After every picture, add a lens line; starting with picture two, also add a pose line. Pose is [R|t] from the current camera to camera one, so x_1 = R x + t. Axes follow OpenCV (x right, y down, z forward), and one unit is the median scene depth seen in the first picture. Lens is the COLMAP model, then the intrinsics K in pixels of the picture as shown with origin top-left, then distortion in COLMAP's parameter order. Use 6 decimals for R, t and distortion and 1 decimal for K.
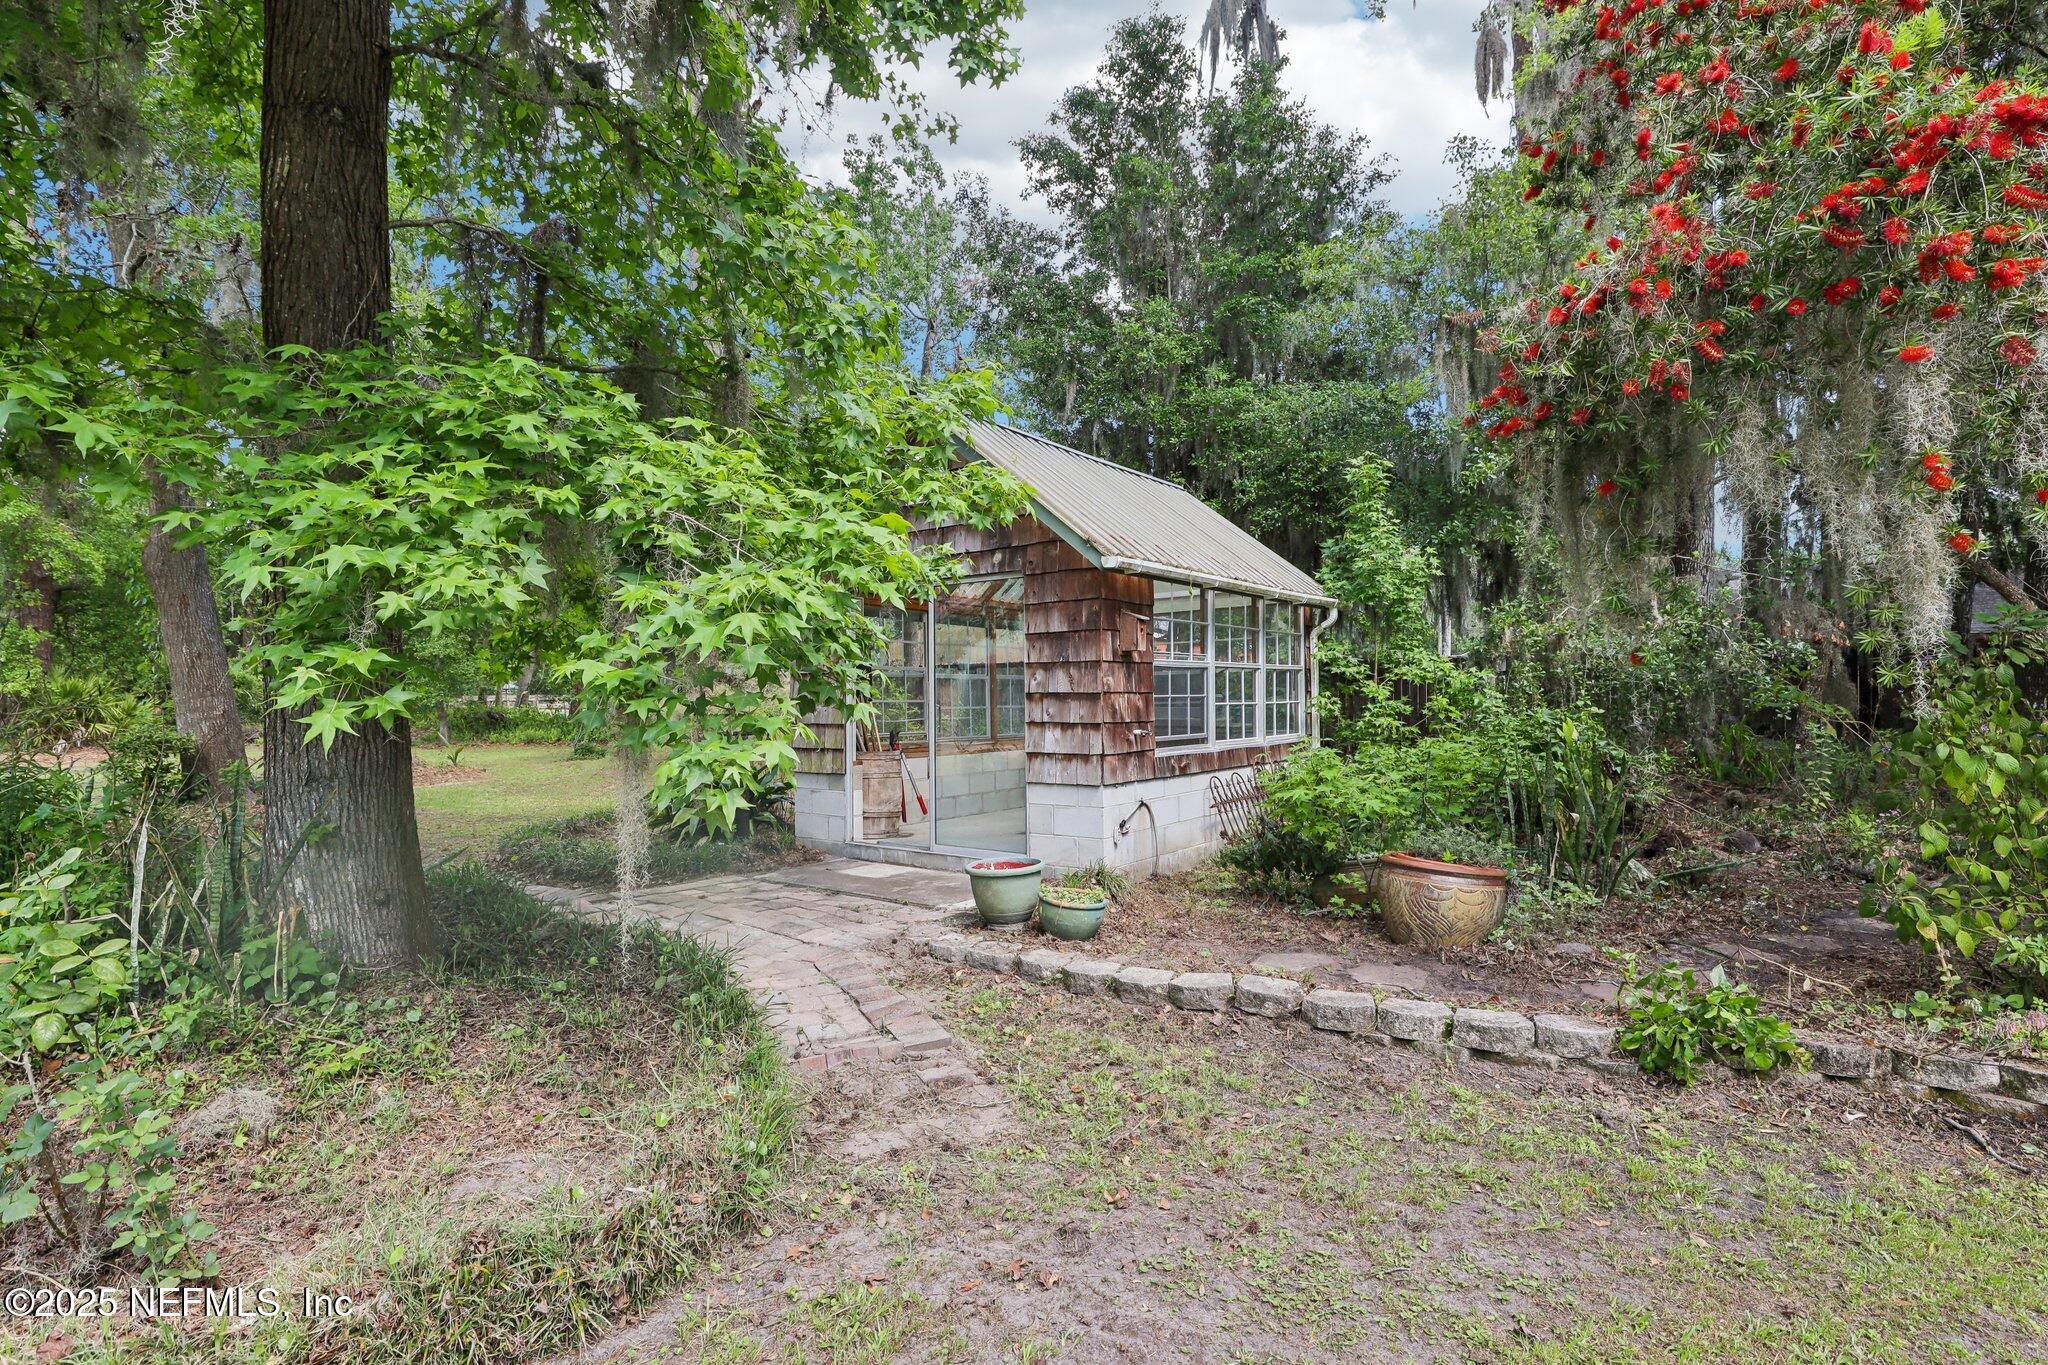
lens RADIAL K [[984.5, 0, 1024.7], [0, 984.5, 689.0], [0, 0, 1]] dist [-0.002956, -0.000193]
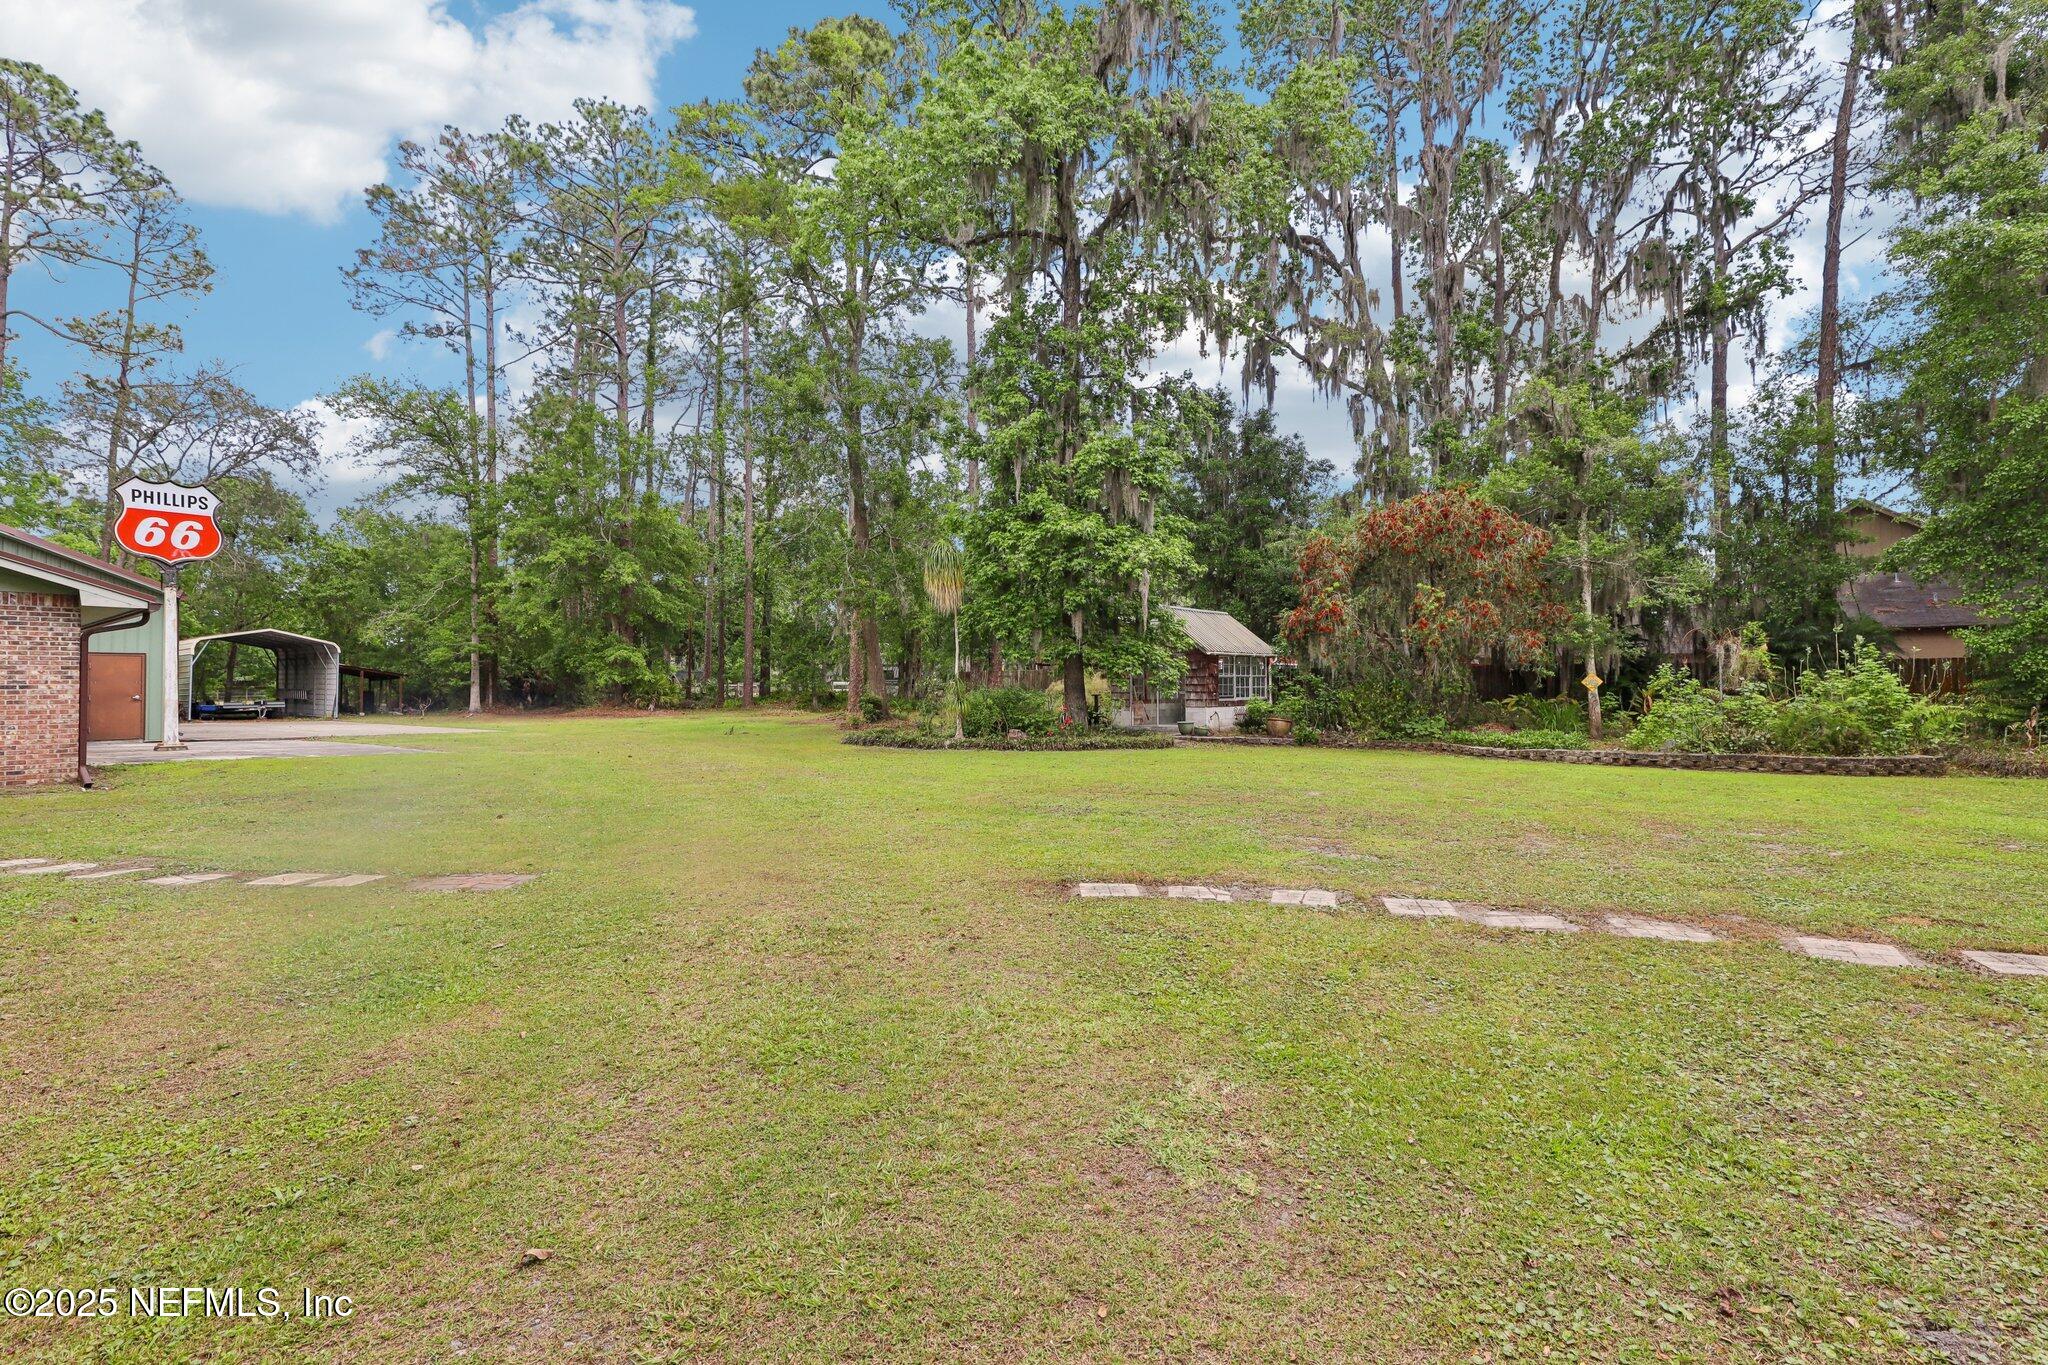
lens RADIAL K [[944.4, 0, 1023.4], [0, 944.4, 678.6], [0, 0, 1]] dist [0.000032, 0.000070]
pose [[0.996428, -0.008022, -0.084068, -0.299650], [0.008125, 0.999967, 0.000881, -0.025768], [0.084059, -0.001561, 0.996460, -2.586527]]
